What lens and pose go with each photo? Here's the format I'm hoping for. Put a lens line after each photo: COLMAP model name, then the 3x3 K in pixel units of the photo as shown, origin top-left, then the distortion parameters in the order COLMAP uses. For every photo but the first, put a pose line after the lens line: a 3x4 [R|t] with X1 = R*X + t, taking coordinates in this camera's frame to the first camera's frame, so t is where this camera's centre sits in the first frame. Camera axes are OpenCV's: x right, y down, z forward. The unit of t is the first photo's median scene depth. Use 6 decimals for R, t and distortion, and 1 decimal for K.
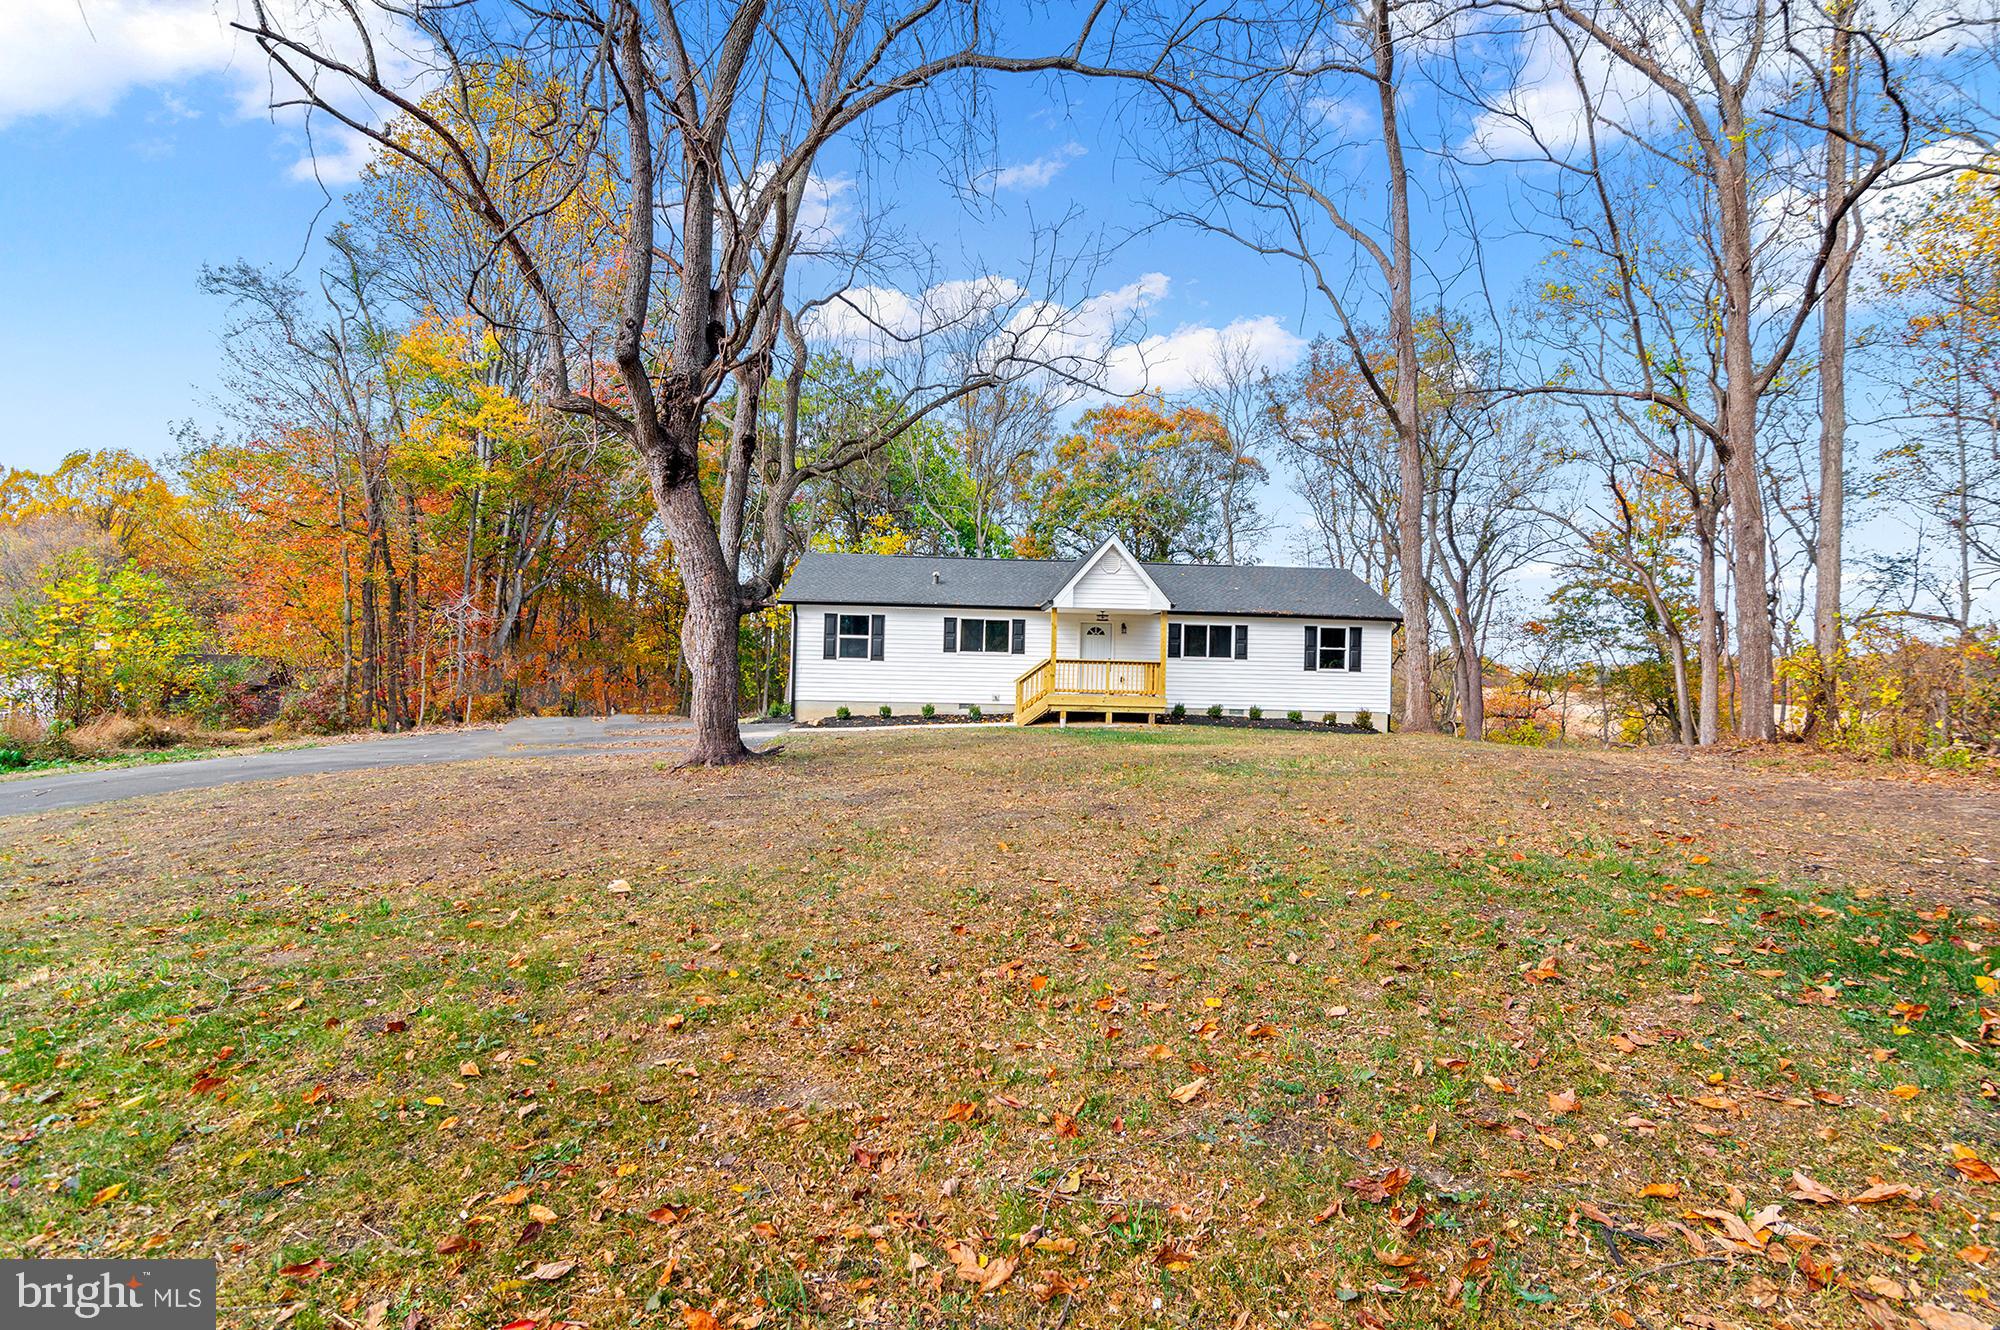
lens RADIAL K [[967.0, 0, 992.4], [0, 967.0, 682.5], [0, 0, 1]] dist [-0.001240, -0.001528]
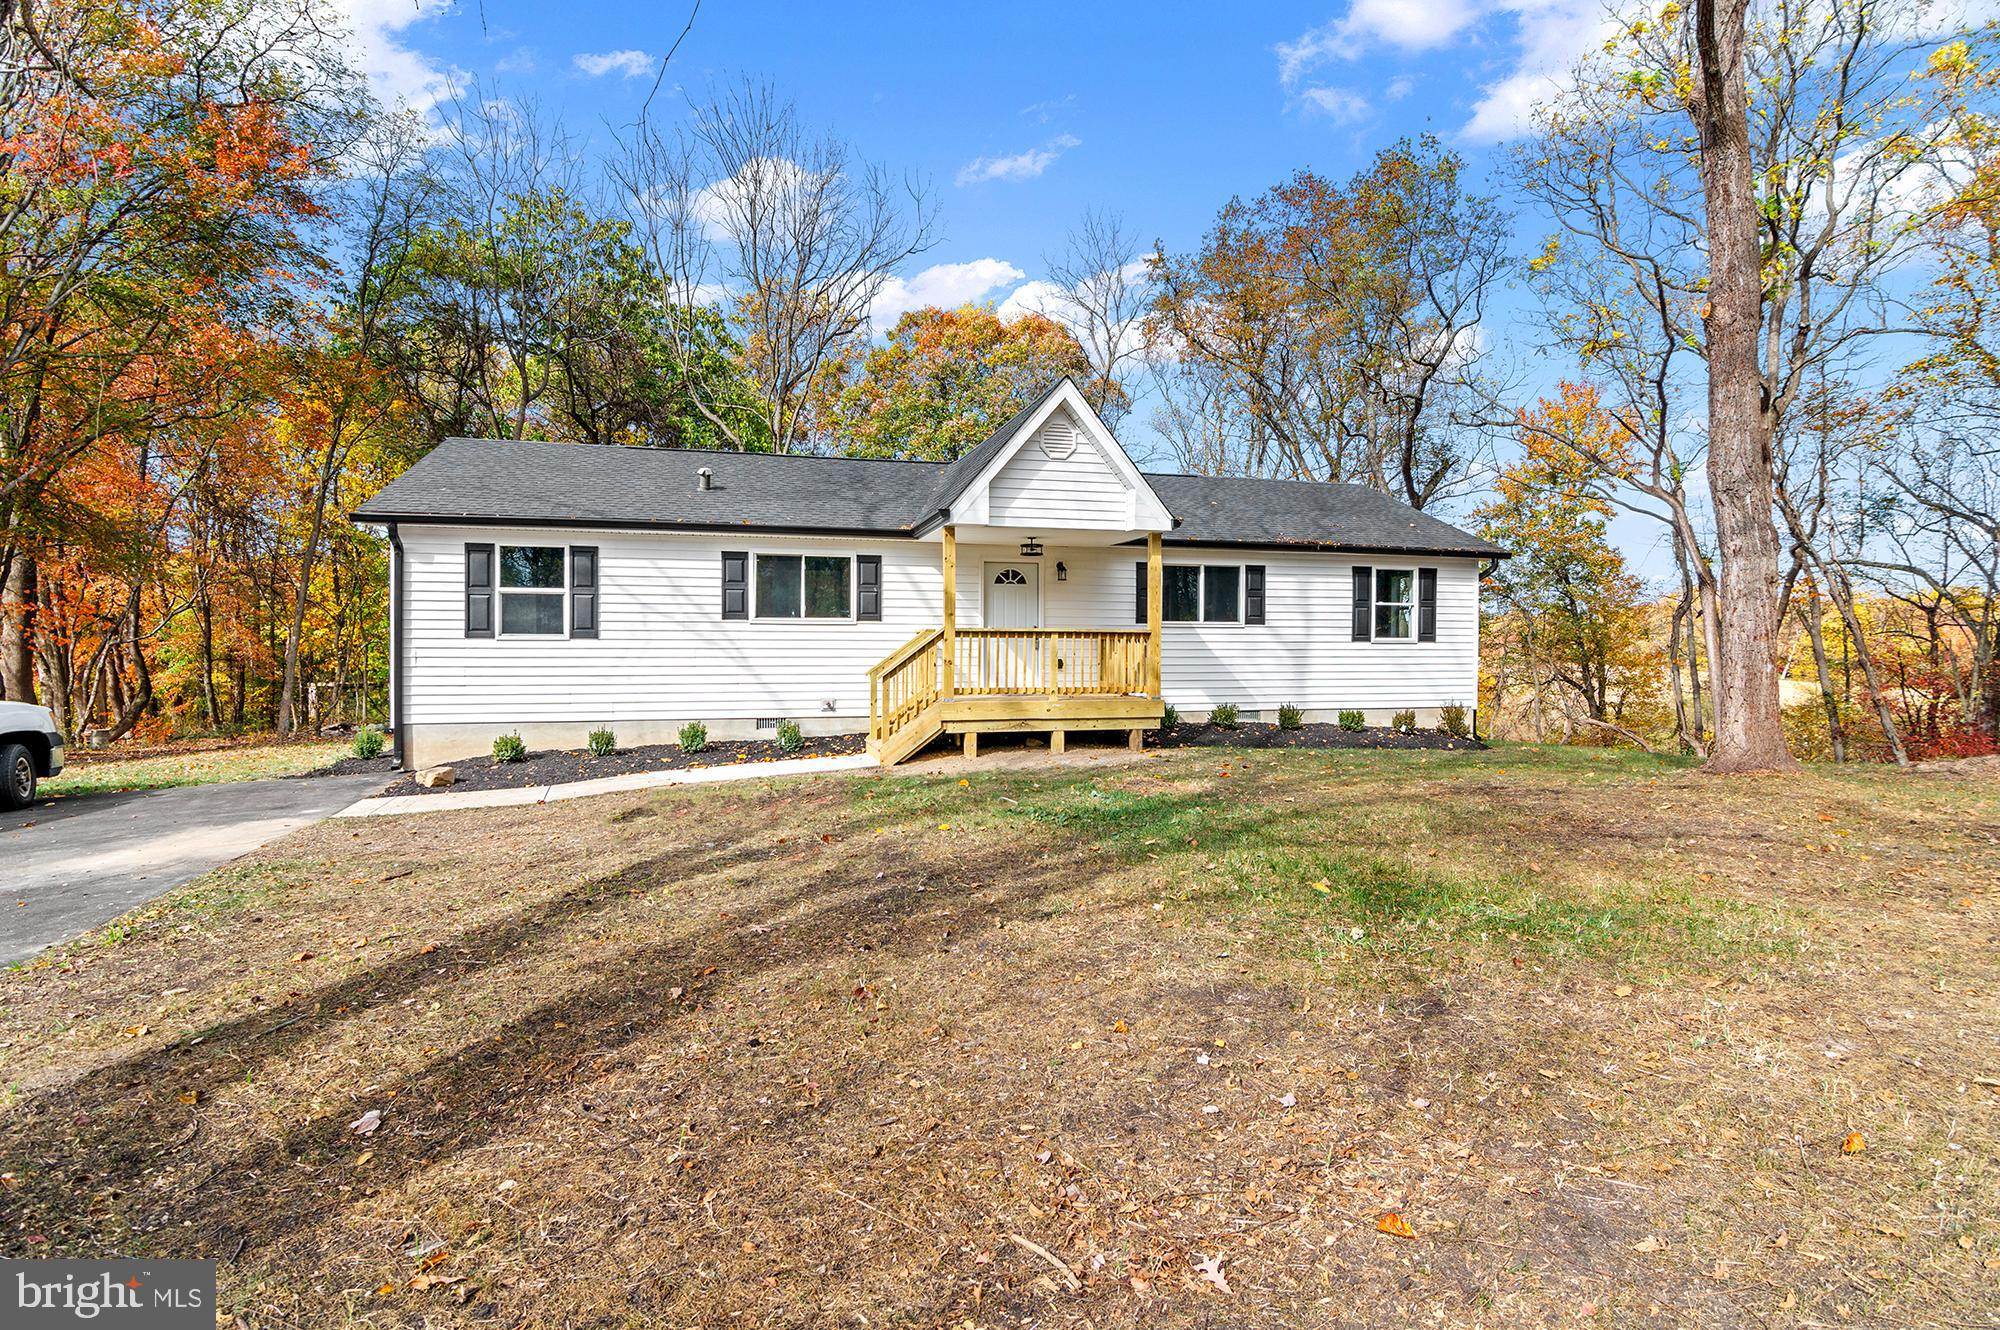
lens RADIAL K [[1017.8, 0, 1009.6], [0, 1017.8, 660.1], [0, 0, 1]] dist [-0.002783, -0.001002]
pose [[0.976230, -0.023639, 0.215442, -0.018943], [0.021834, 0.999704, 0.010755, -0.012261], [-0.215632, -0.005796, 0.976457, 0.444599]]
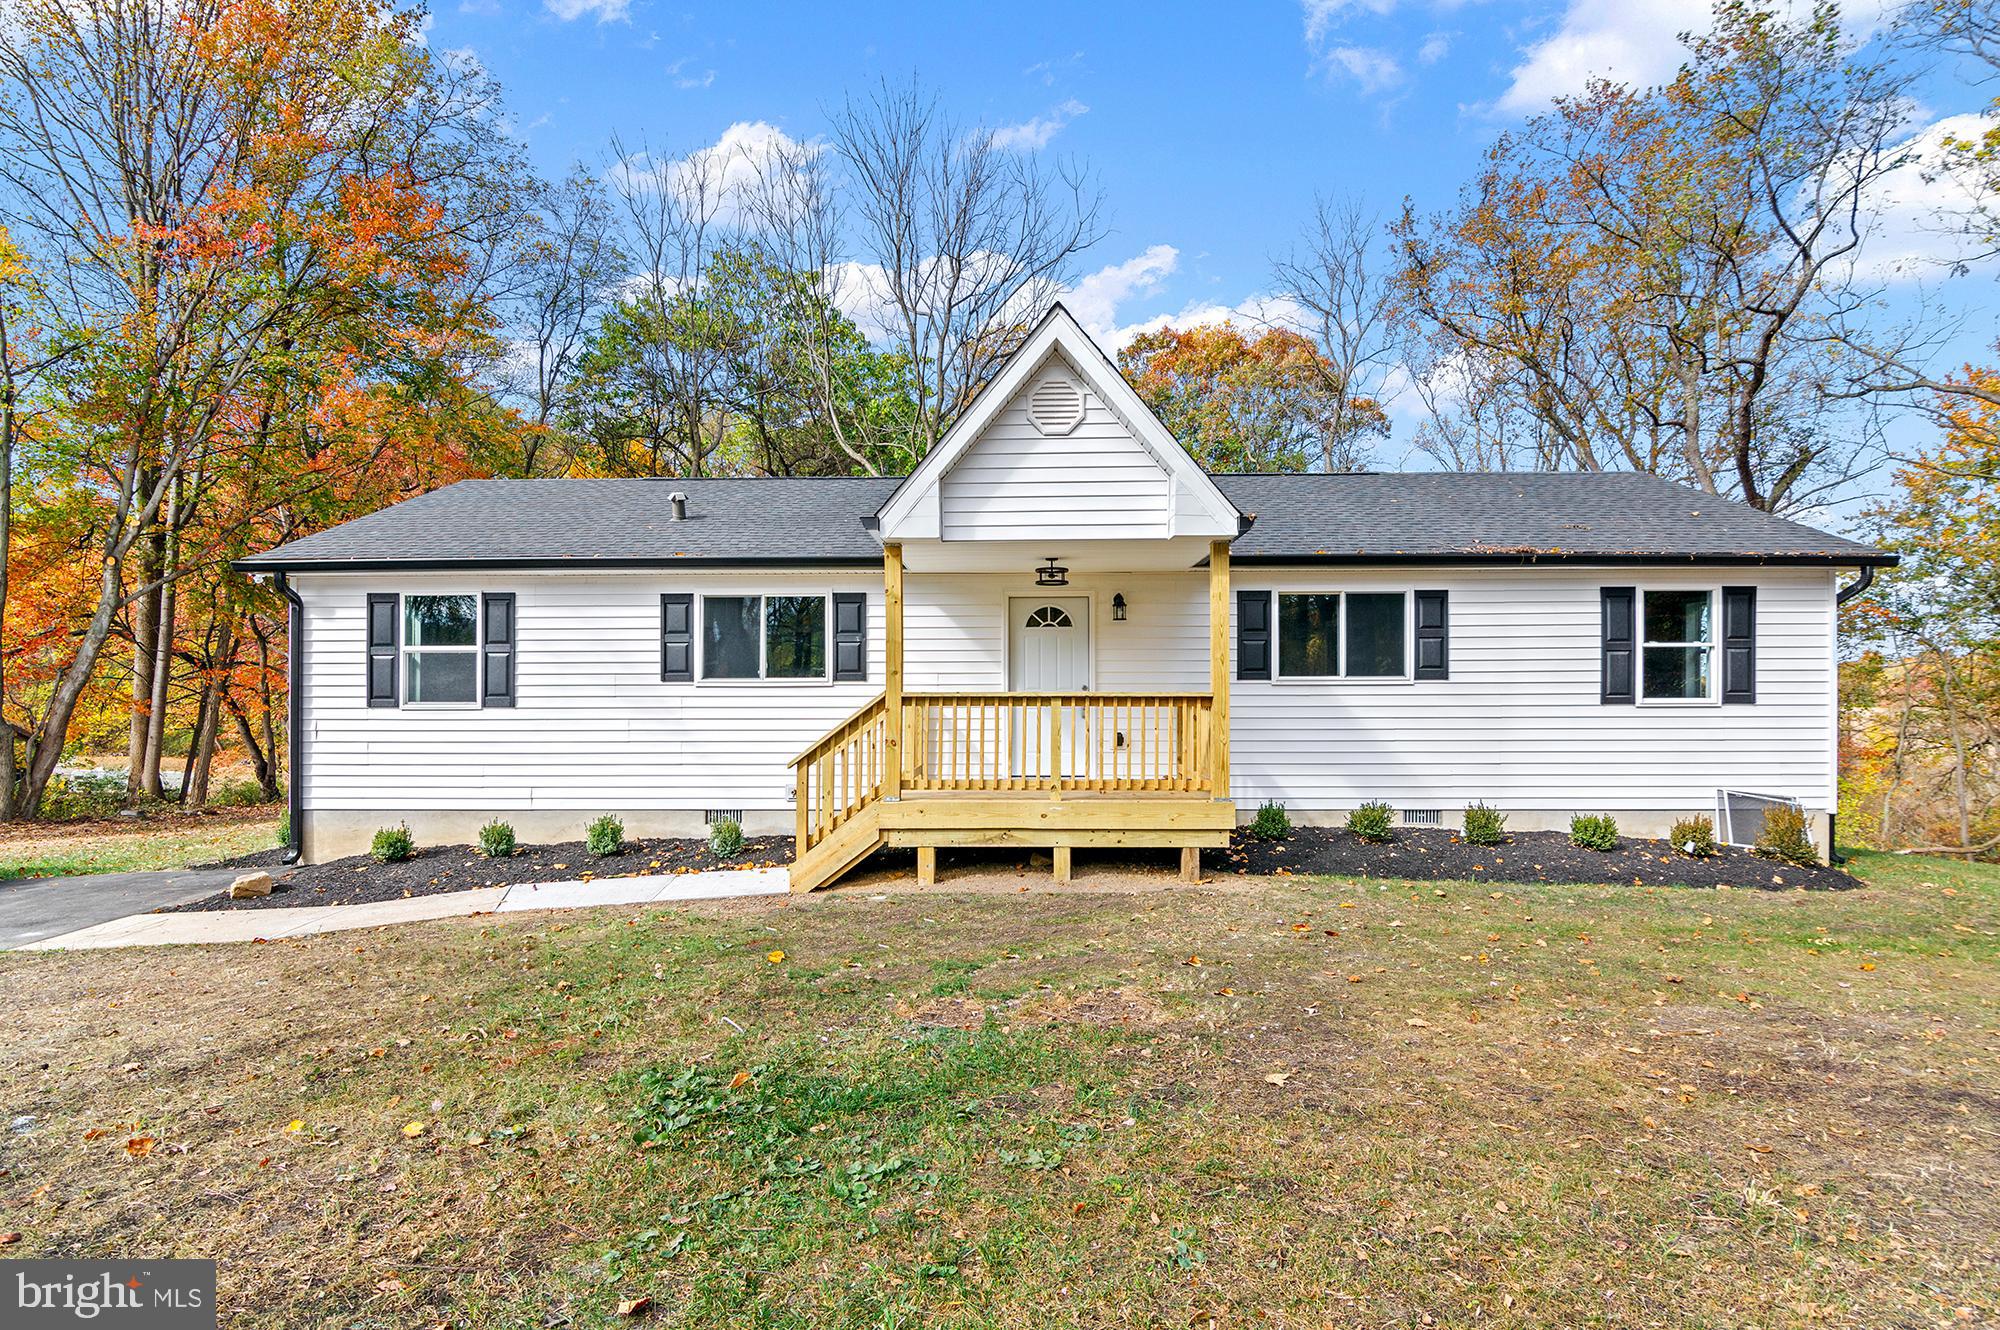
lens RADIAL K [[1006.2, 0, 999.0], [0, 1006.2, 700.0], [0, 0, 1]] dist [-0.007069, -0.002620]
pose [[0.996886, -0.025240, -0.074710, 0.118093], [0.024862, 0.999673, -0.005989, -0.017833], [0.074836, 0.004112, 0.997187, 0.602240]]
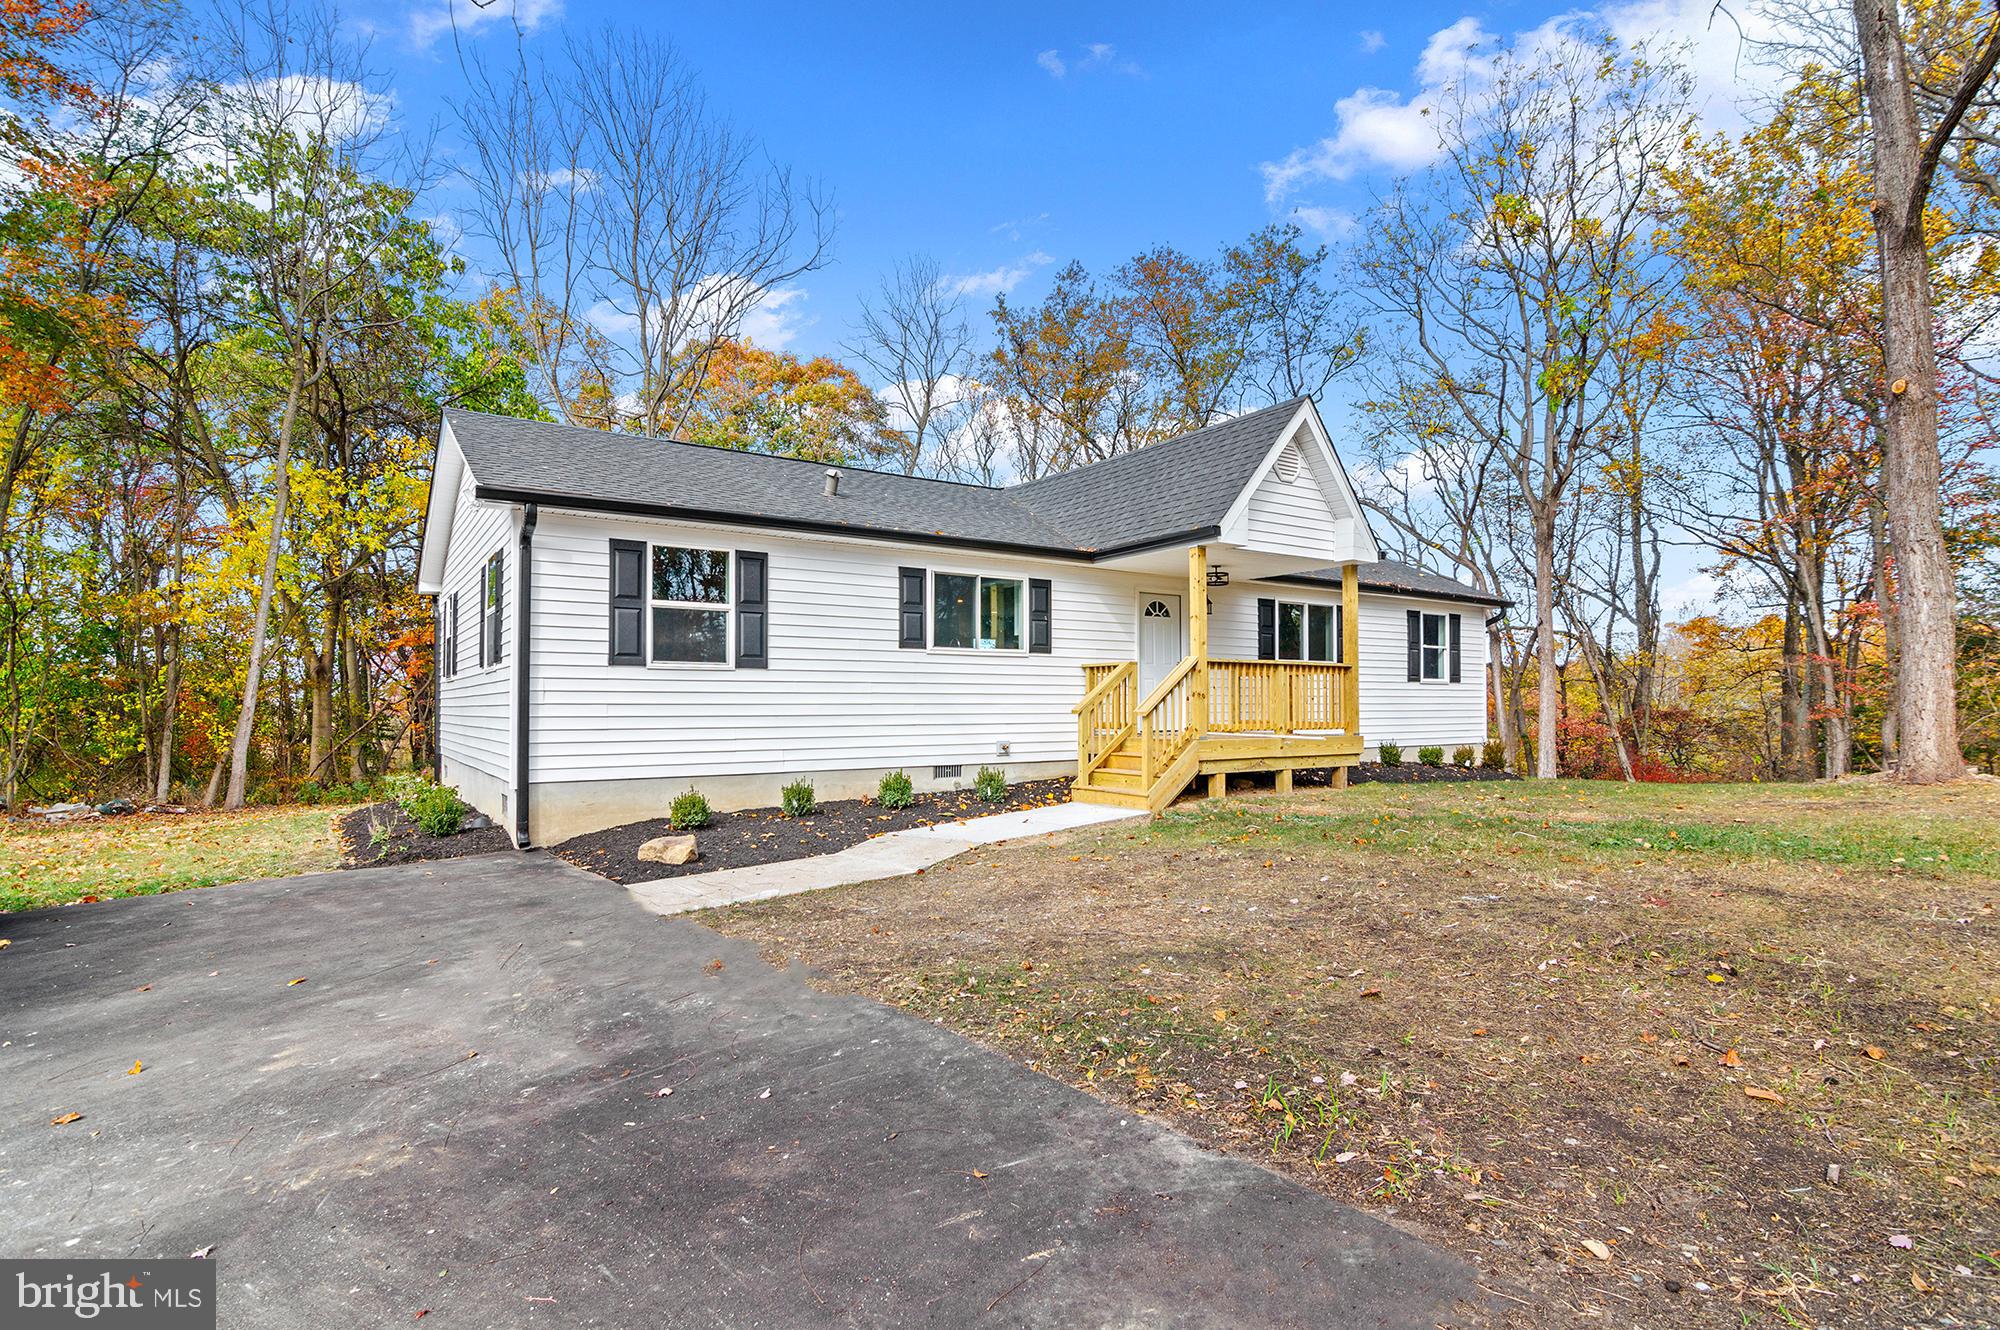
lens RADIAL K [[1006.2, 0, 999.0], [0, 1006.2, 700.0], [0, 0, 1]] dist [-0.007069, -0.002620]
pose [[0.848413, -0.021715, 0.528889, -0.249256], [0.026958, 0.999634, -0.002202, -0.006242], [-0.528647, 0.016126, 0.848688, 0.603980]]
